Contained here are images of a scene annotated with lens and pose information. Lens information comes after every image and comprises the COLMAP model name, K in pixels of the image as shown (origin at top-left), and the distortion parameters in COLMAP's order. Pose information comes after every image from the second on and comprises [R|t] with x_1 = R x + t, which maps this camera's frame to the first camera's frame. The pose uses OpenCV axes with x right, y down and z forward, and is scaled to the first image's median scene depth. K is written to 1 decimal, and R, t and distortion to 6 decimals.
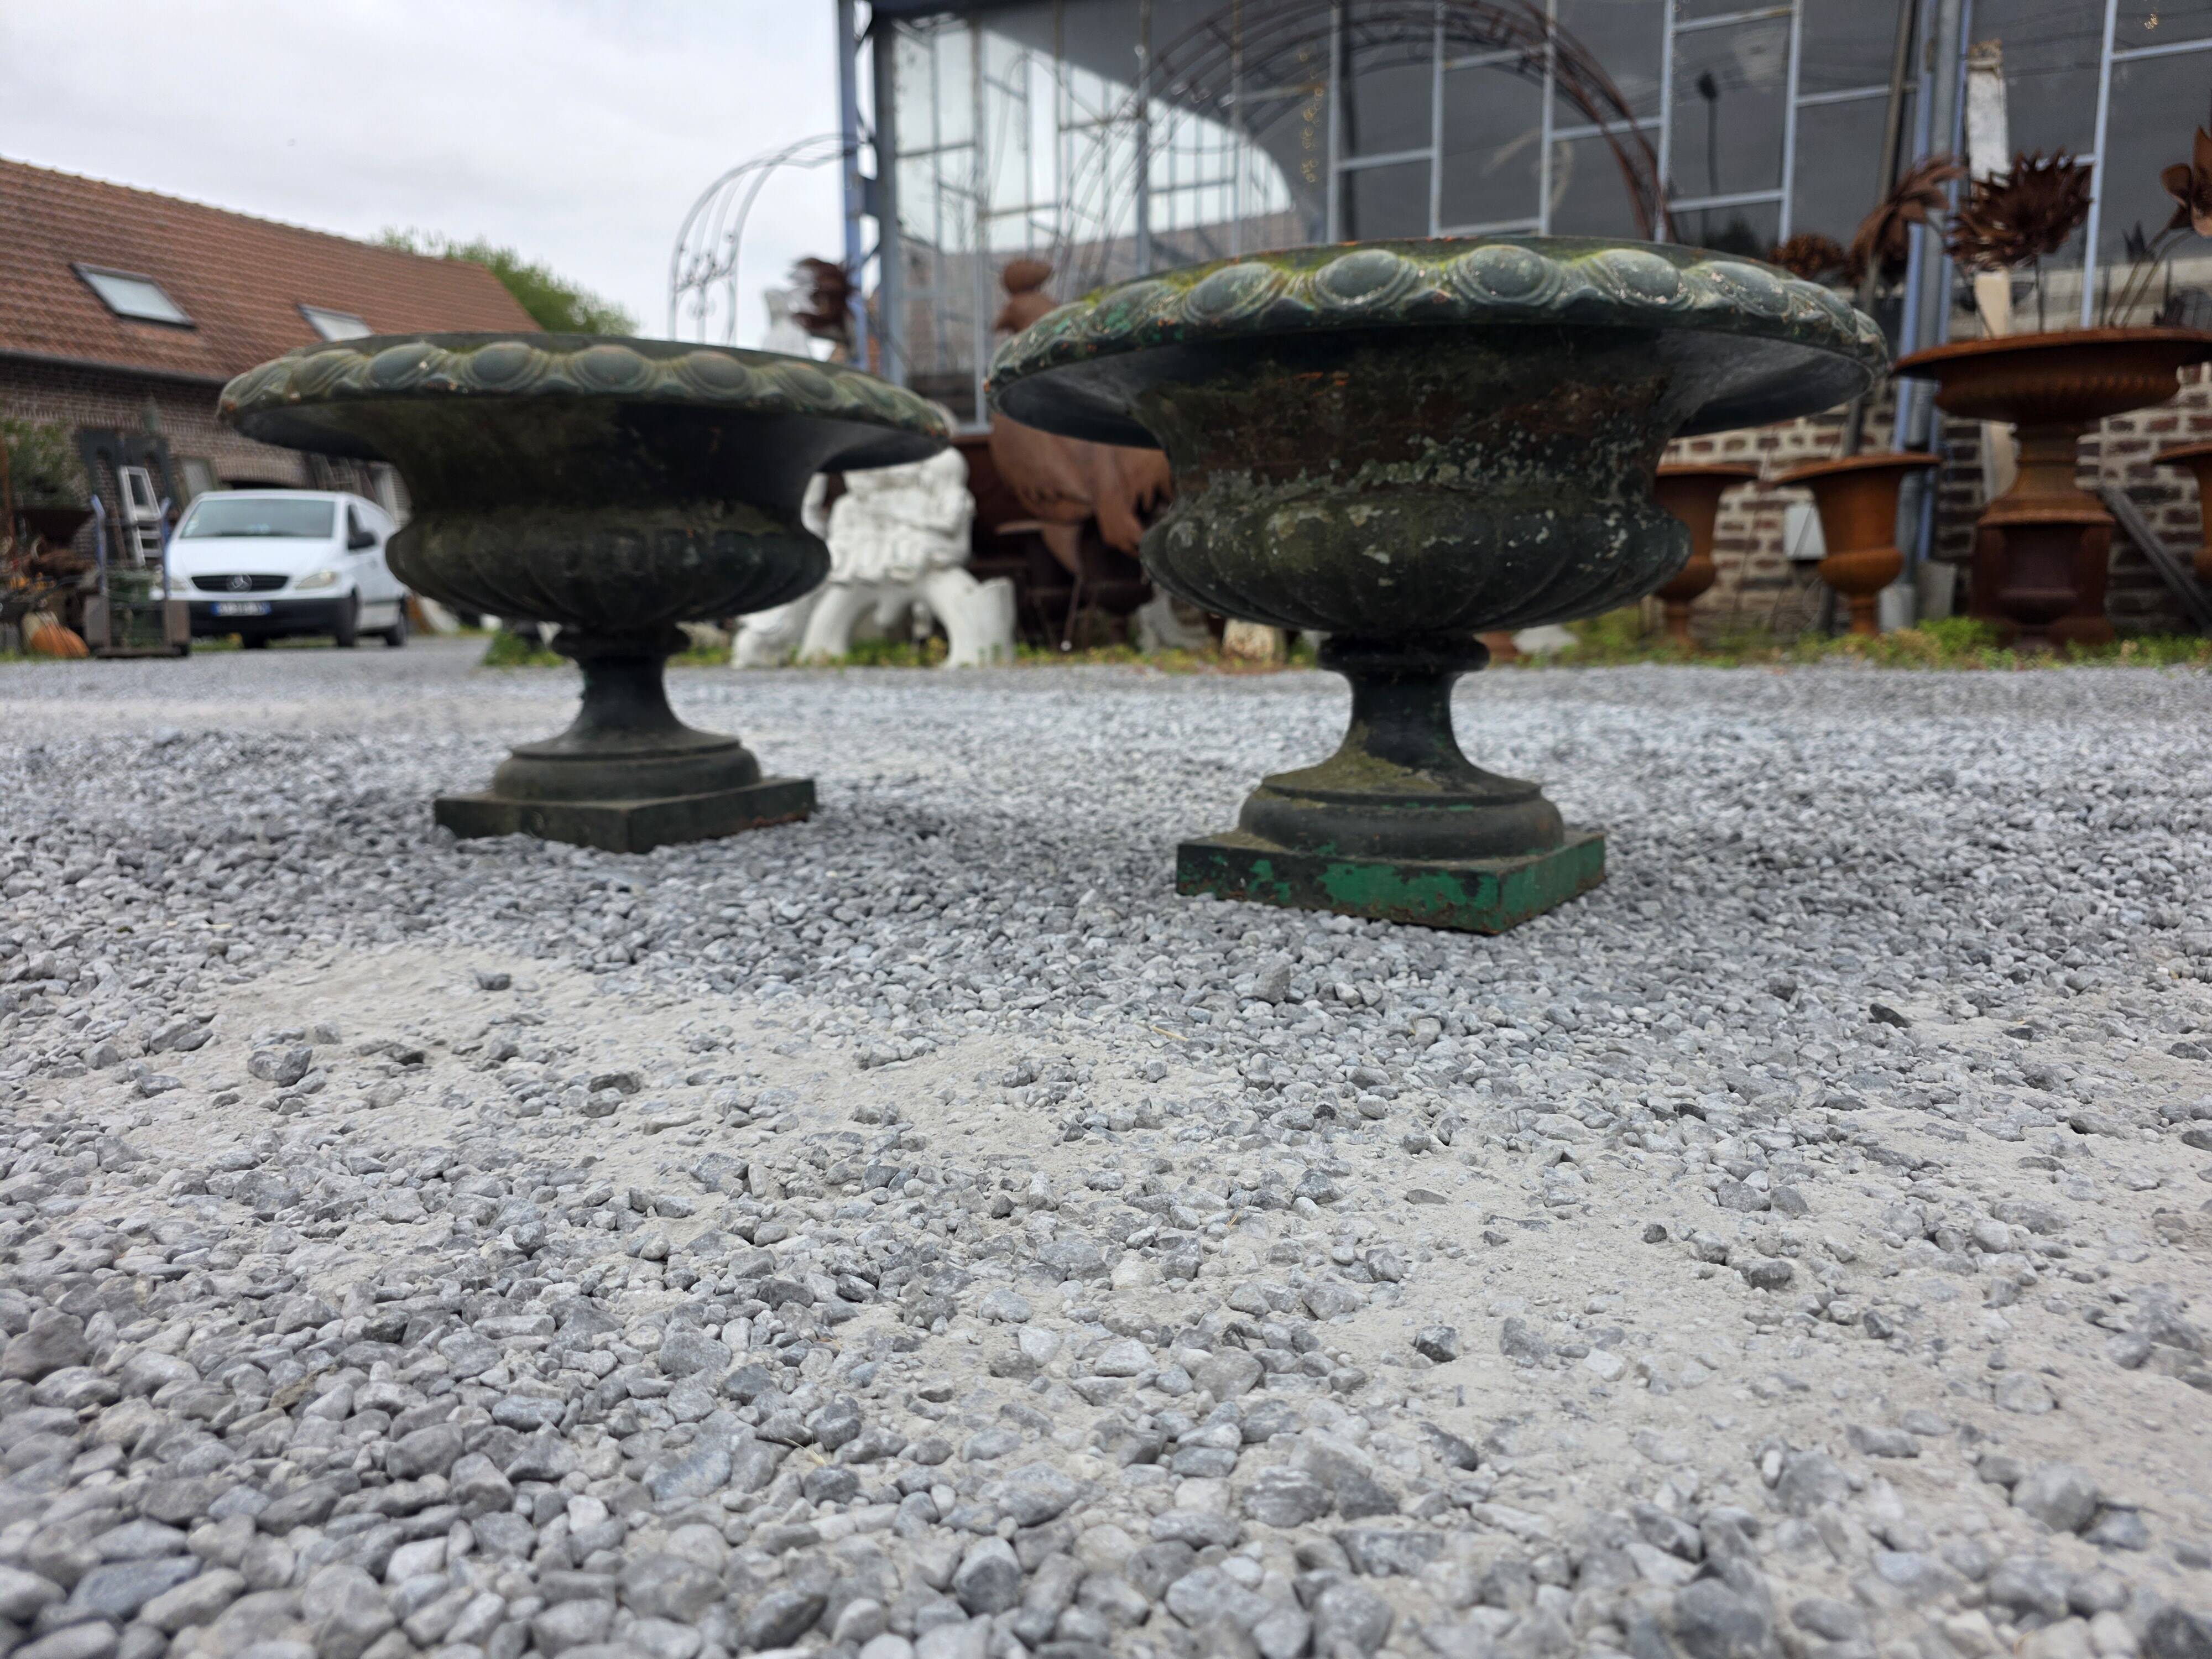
lens RADIAL K [[1496.3, 0, 1135.4], [0, 1496.3, 807.0], [0, 0, 1]] dist [0.047170, -0.051457]
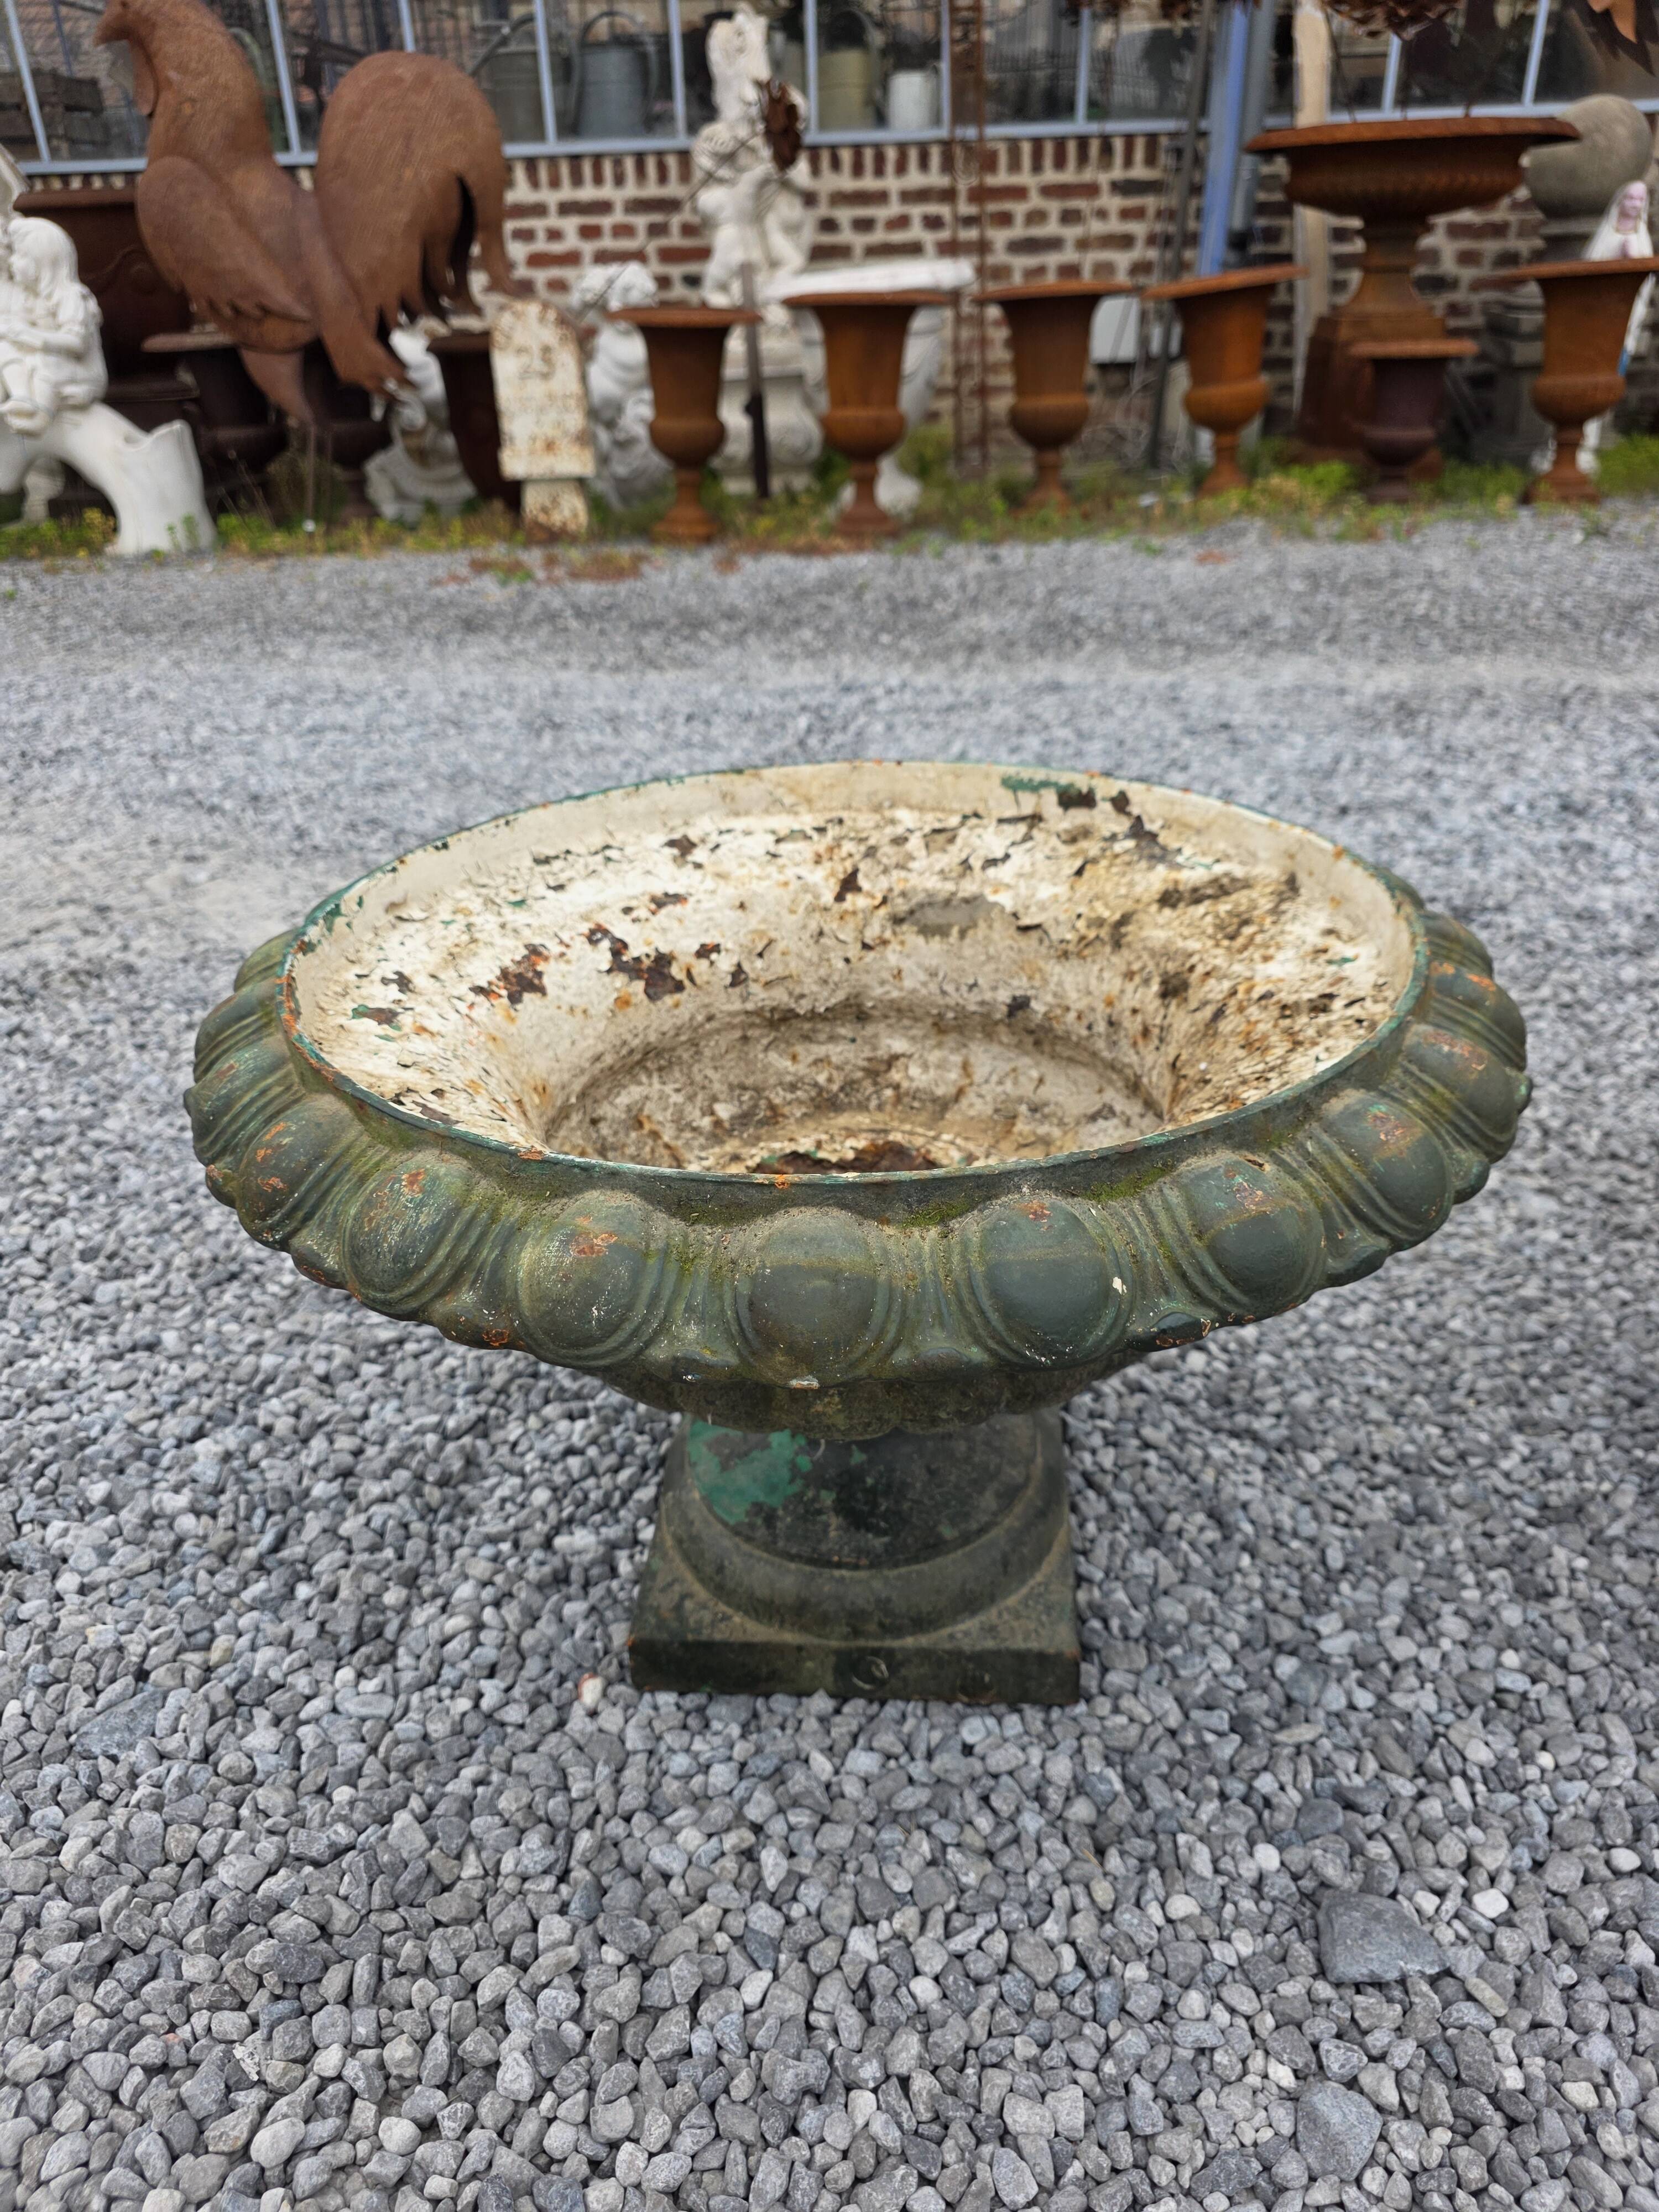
lens RADIAL K [[1506.6, 0, 825.5], [0, 1506.6, 1125.5], [0, 0, 1]] dist [0.022598, -0.019935]
pose [[0.922206, -0.206215, 0.327127, -0.953249], [0.076161, 0.926234, 0.369175, -0.704921], [-0.379125, -0.315541, 0.869884, 0.906973]]
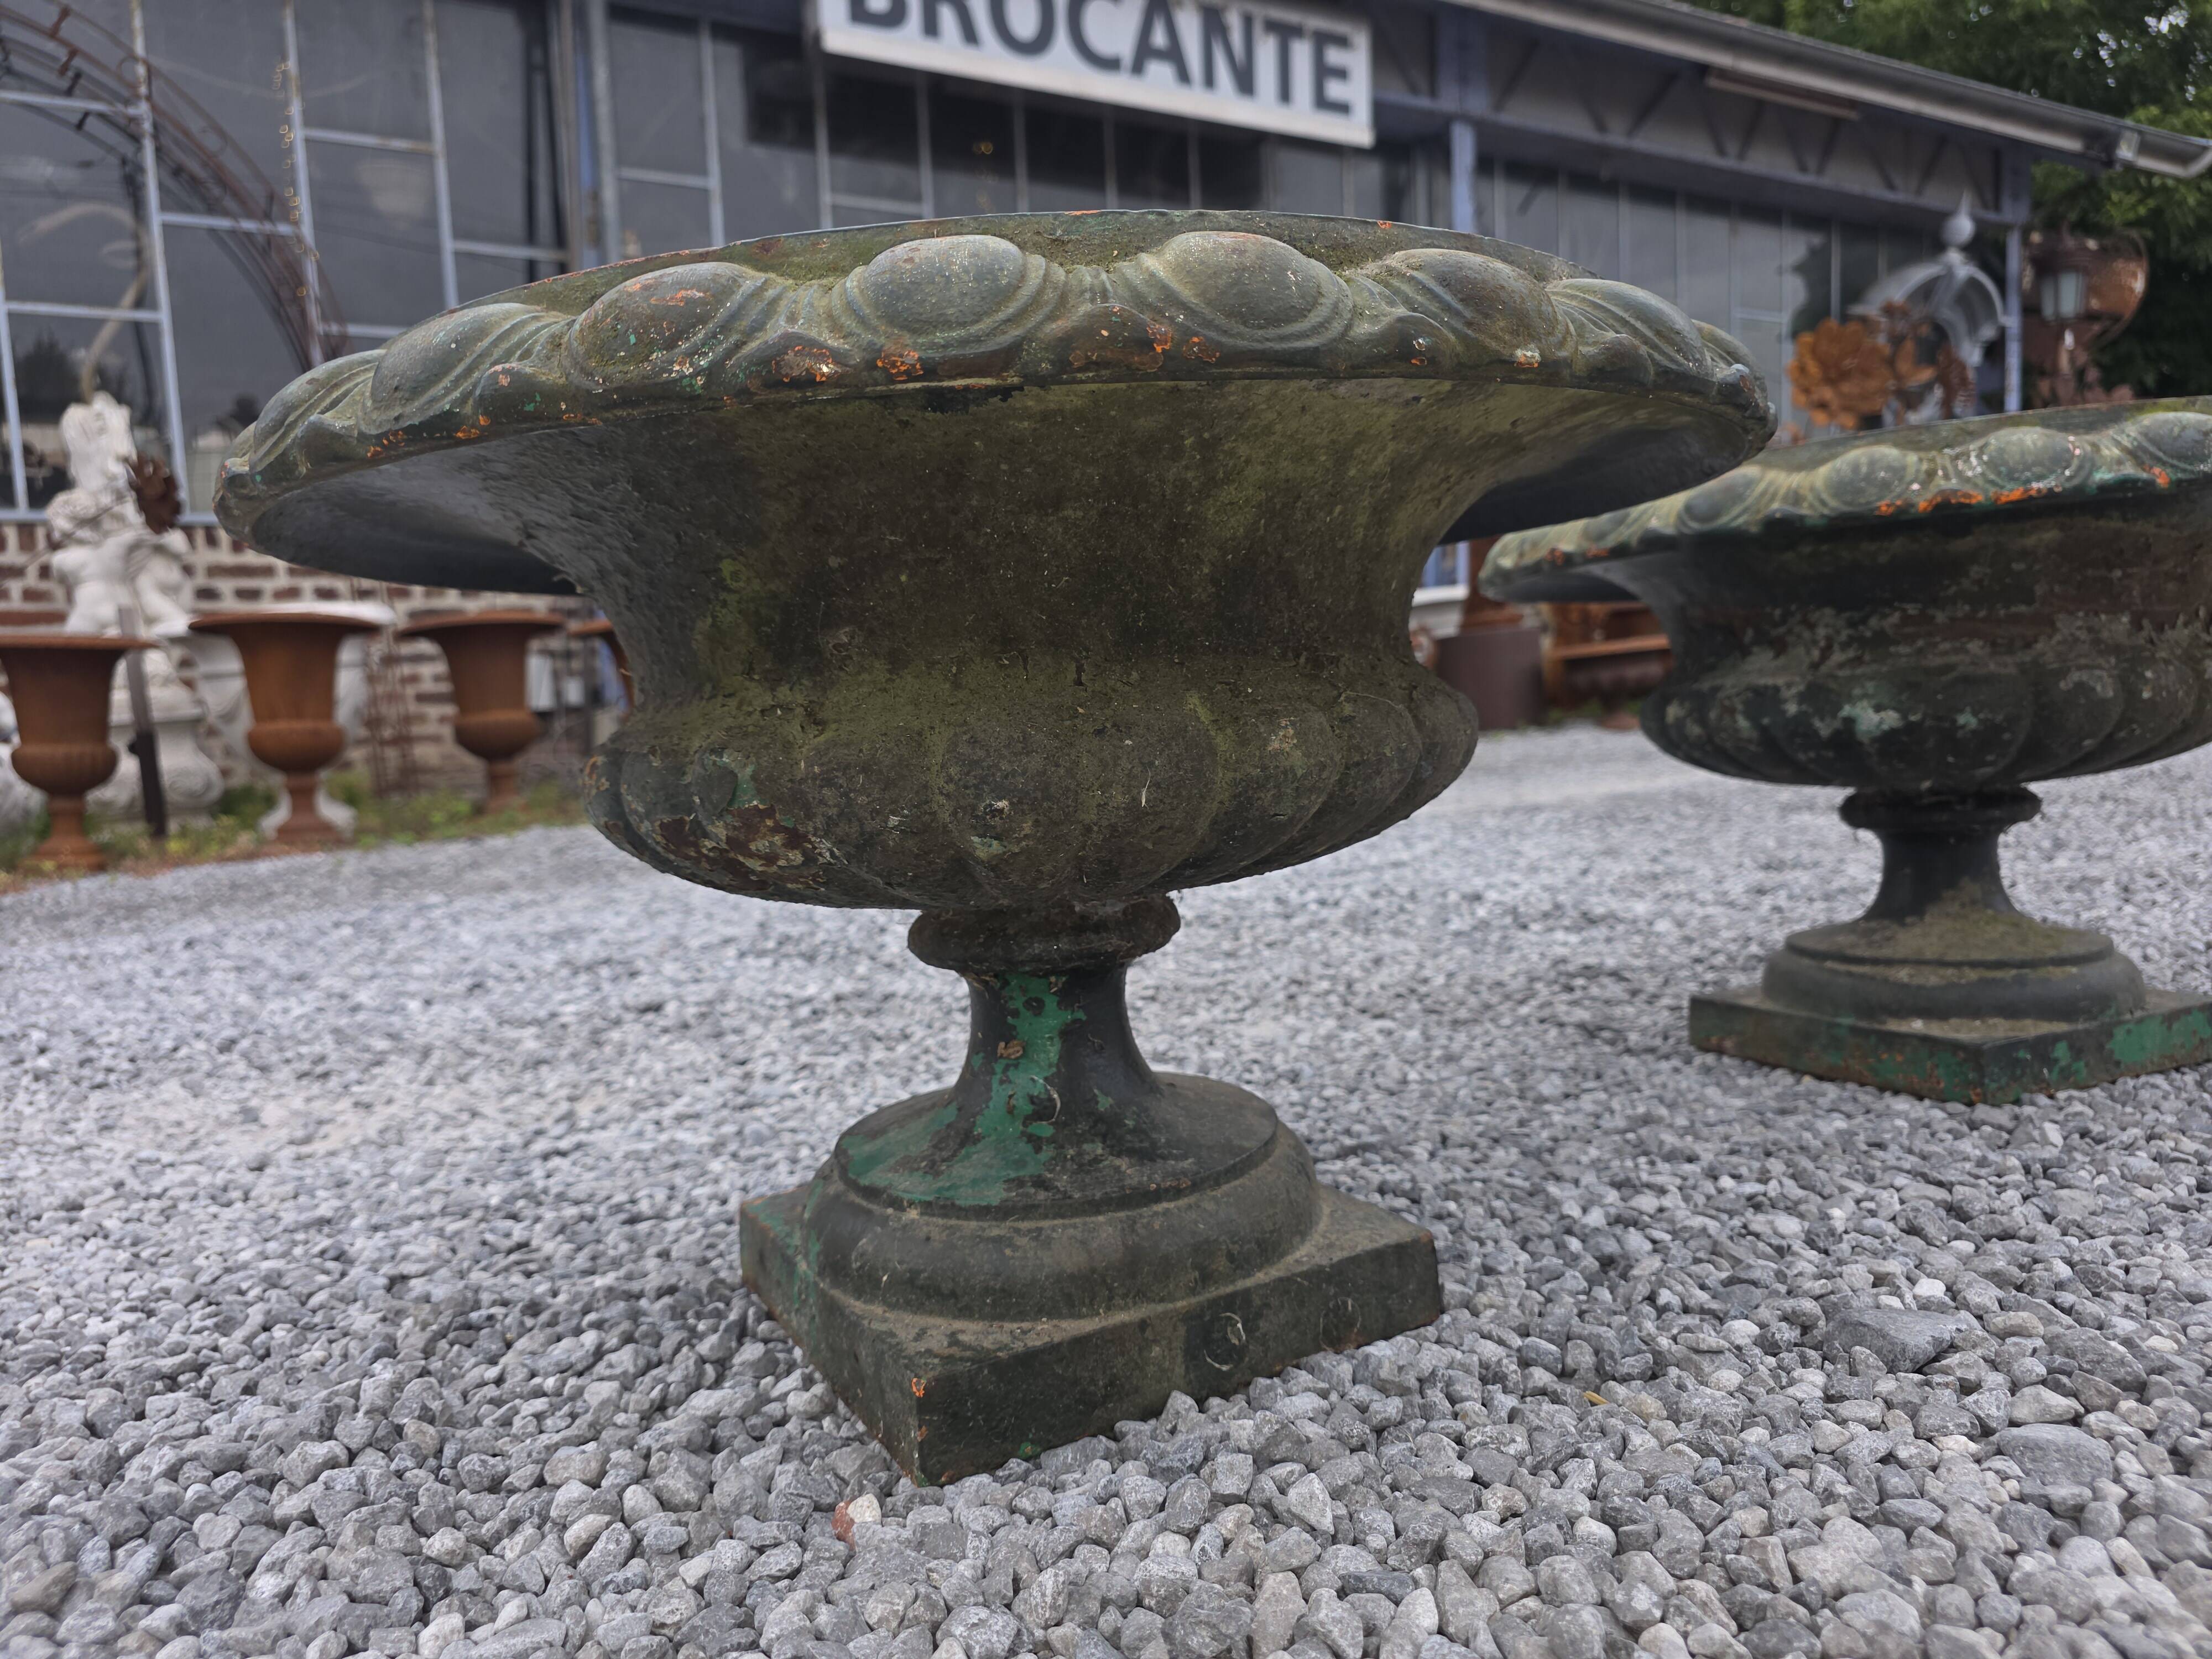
lens RADIAL K [[1508.4, 0, 1097.5], [0, 1508.4, 837.3], [0, 0, 1]] dist [0.020120, -0.018702]
pose [[0.561660, -0.096547, 0.821716, -1.309303], [0.160785, 0.986971, 0.006064, -0.247458], [-0.811595, 0.128714, 0.569865, 1.252838]]
